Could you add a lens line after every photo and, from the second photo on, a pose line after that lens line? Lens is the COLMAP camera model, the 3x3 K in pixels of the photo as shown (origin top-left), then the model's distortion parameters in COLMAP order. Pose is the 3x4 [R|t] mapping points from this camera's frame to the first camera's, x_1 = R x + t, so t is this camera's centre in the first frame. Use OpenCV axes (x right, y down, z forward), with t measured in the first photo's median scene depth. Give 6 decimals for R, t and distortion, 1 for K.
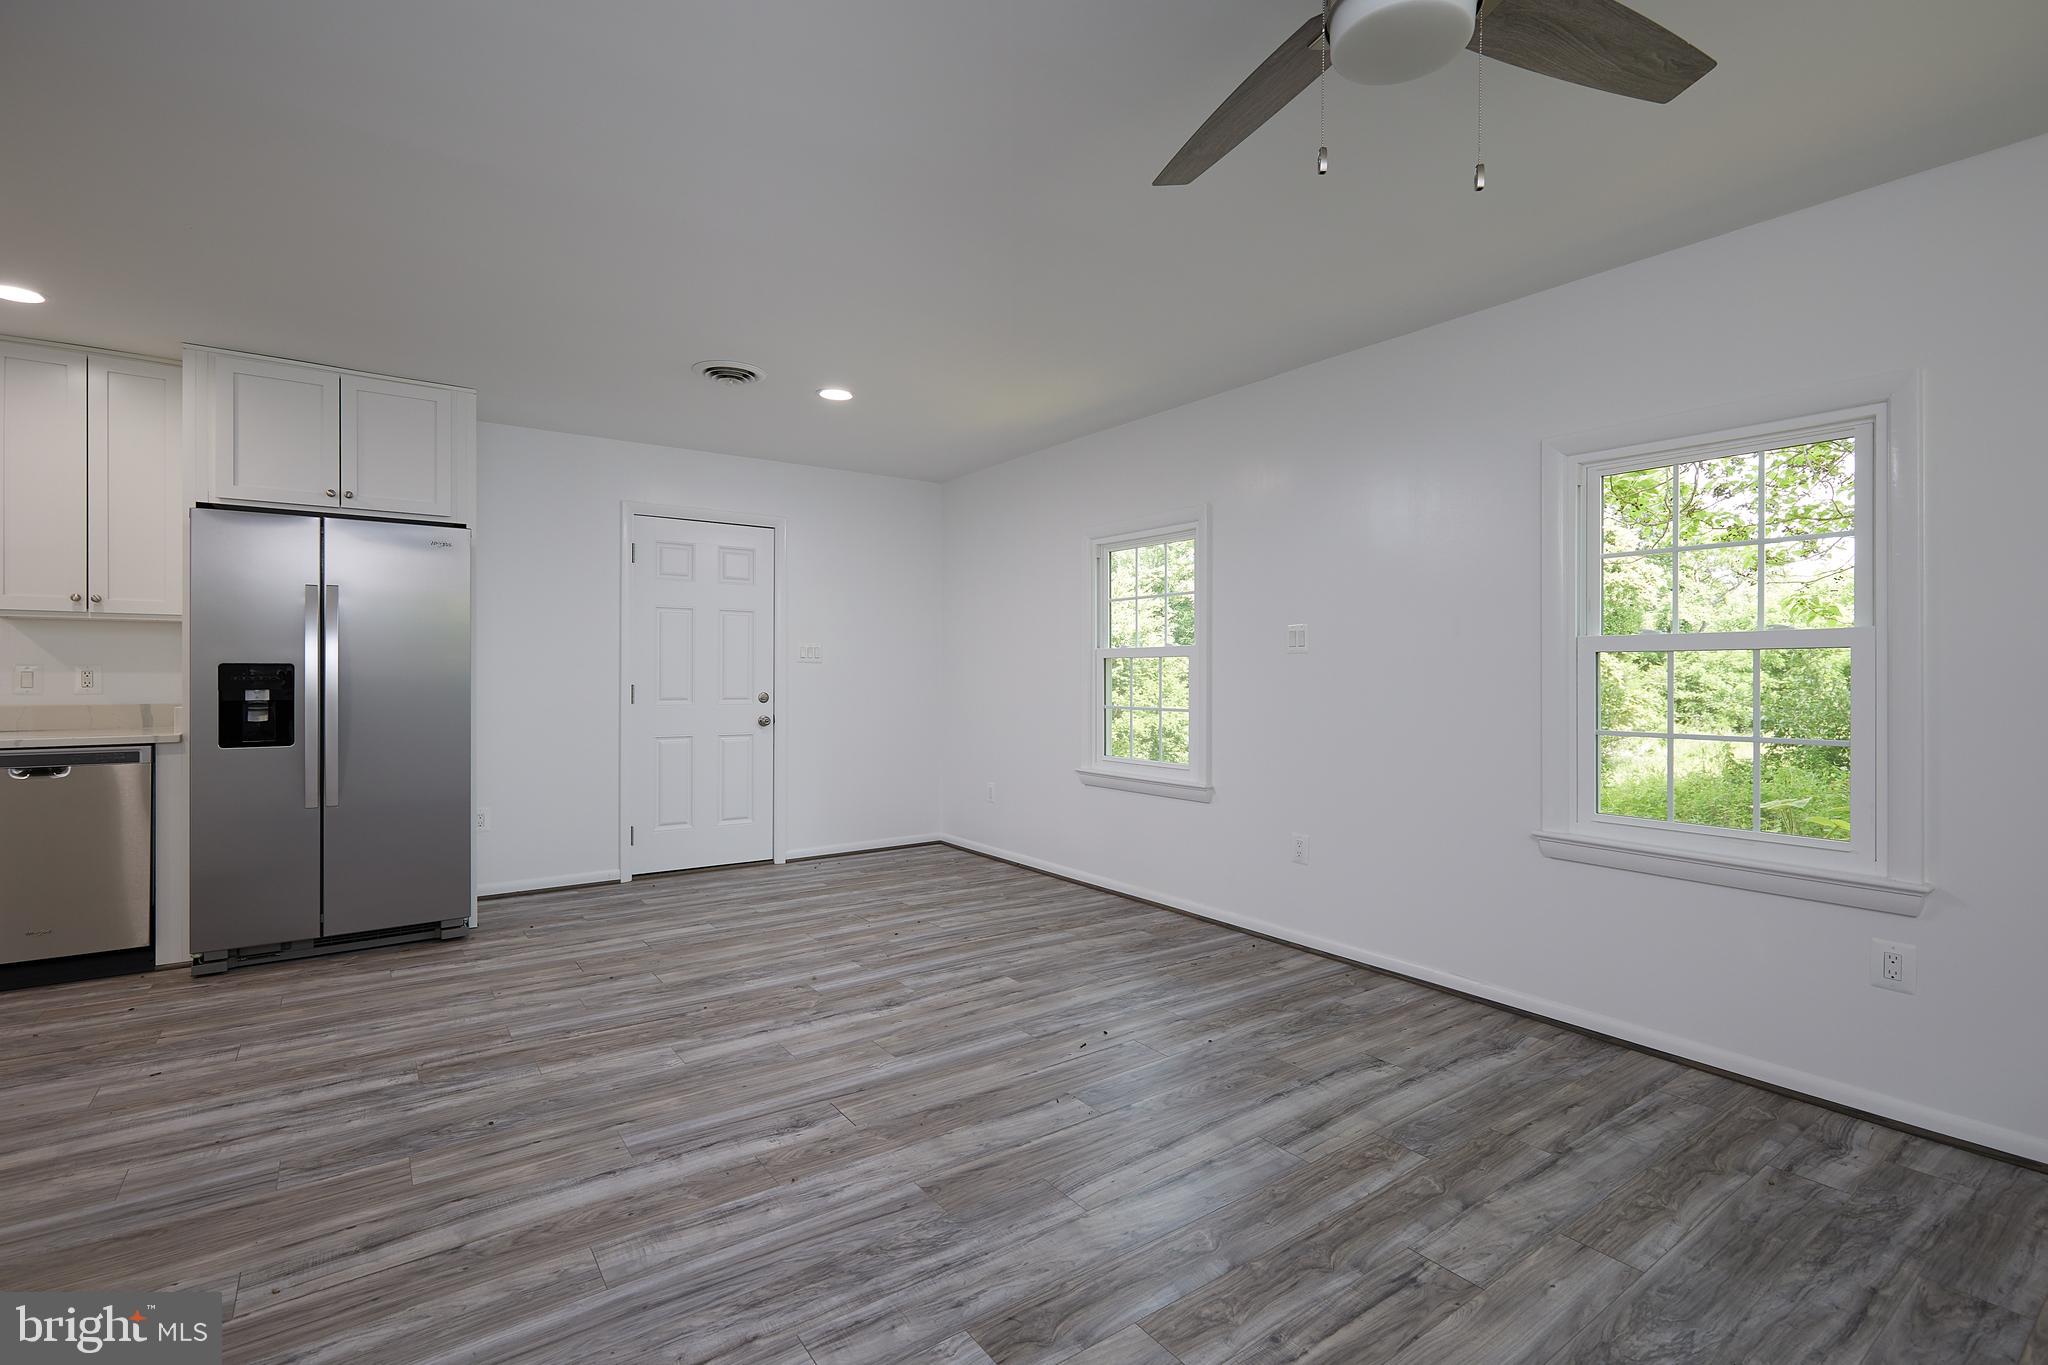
lens RADIAL K [[937.1, 0, 1031.6], [0, 937.1, 676.4], [0, 0, 1]] dist [0.001341, 0.000818]
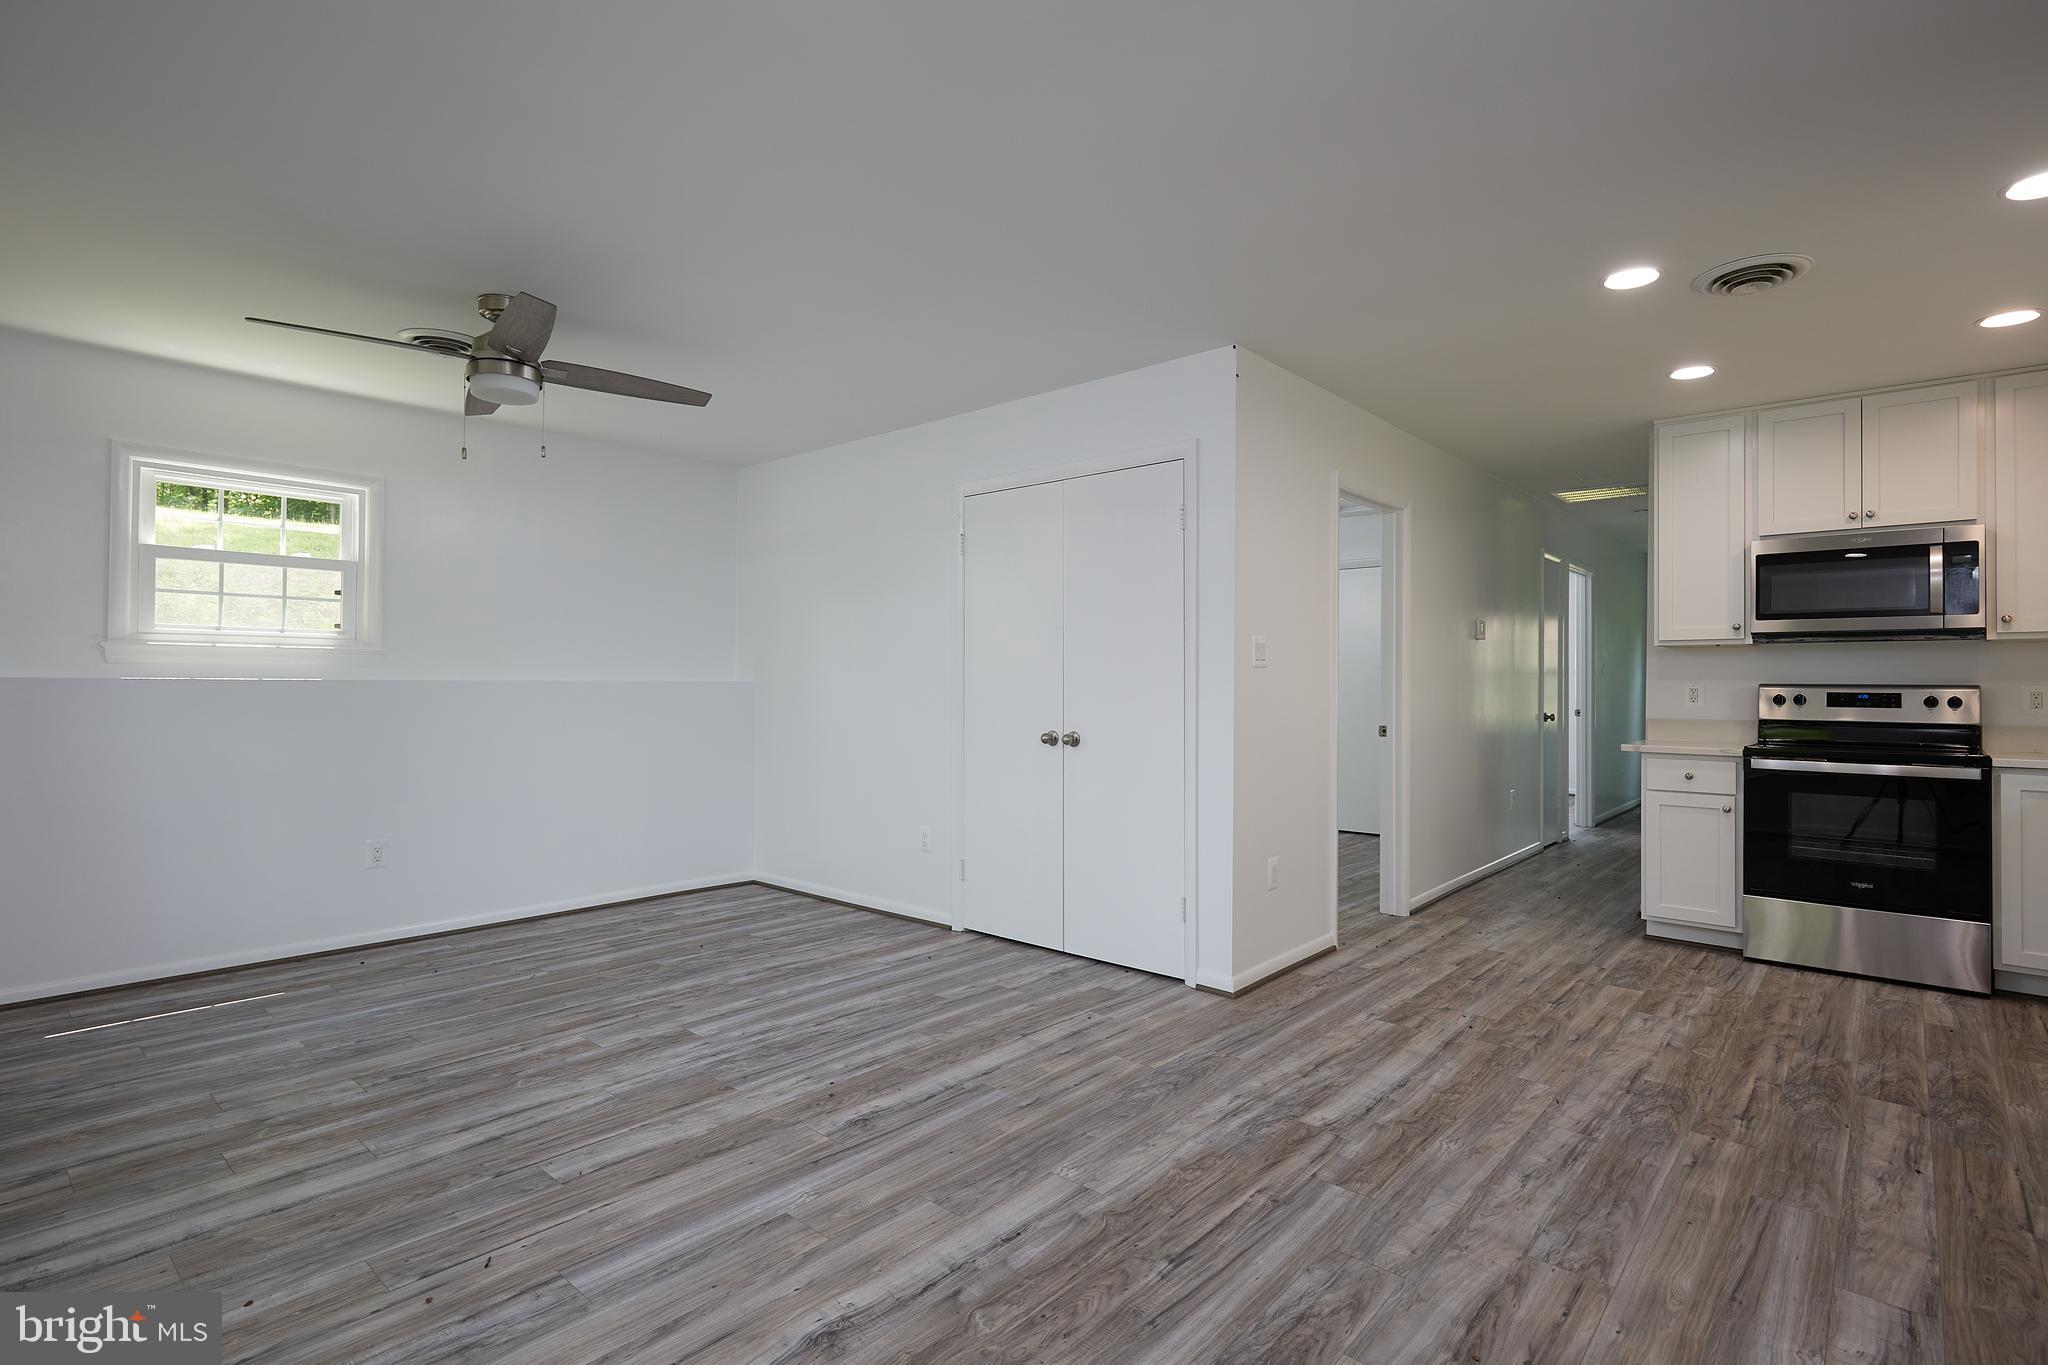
lens RADIAL K [[988.2, 0, 1032.4], [0, 988.2, 675.2], [0, 0, 1]] dist [0.000640, 0.000581]
pose [[-0.975347, -0.010580, -0.220421, -0.144694], [-0.010459, 0.999944, -0.001713, -0.012320], [0.220427, 0.000635, -0.975403, 1.644714]]
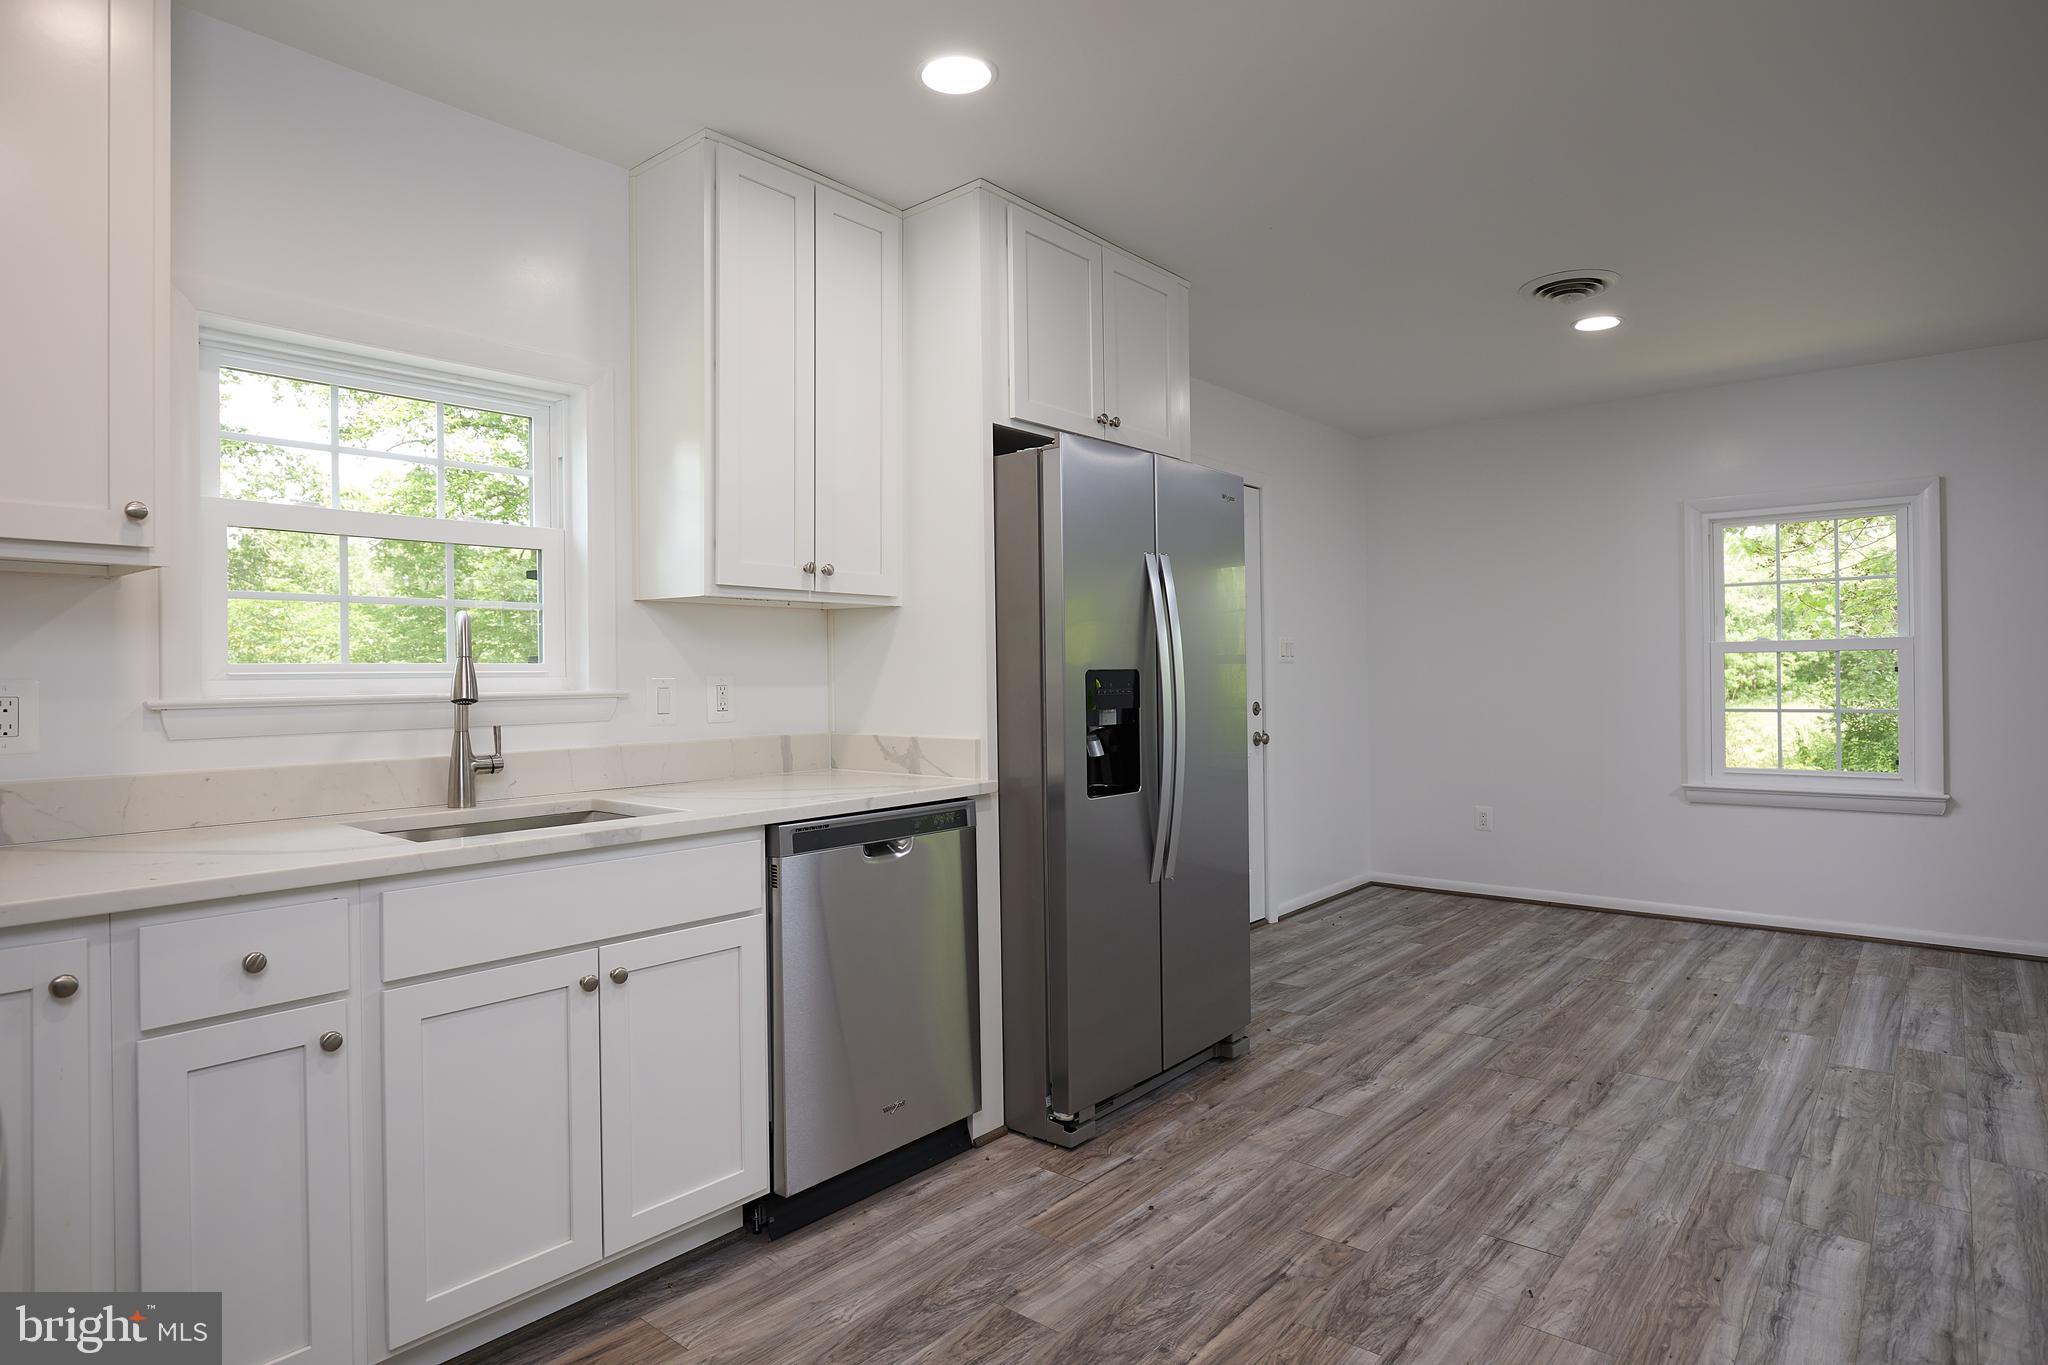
lens RADIAL K [[1123.2, 0, 1035.2], [0, 1123.2, 670.8], [0, 0, 1]] dist [-0.027194, 0.011875]
pose [[0.968211, -0.012466, 0.249826, -1.271769], [0.013884, 0.999896, -0.003914, -0.012169], [-0.249751, 0.007258, 0.968283, 0.288510]]
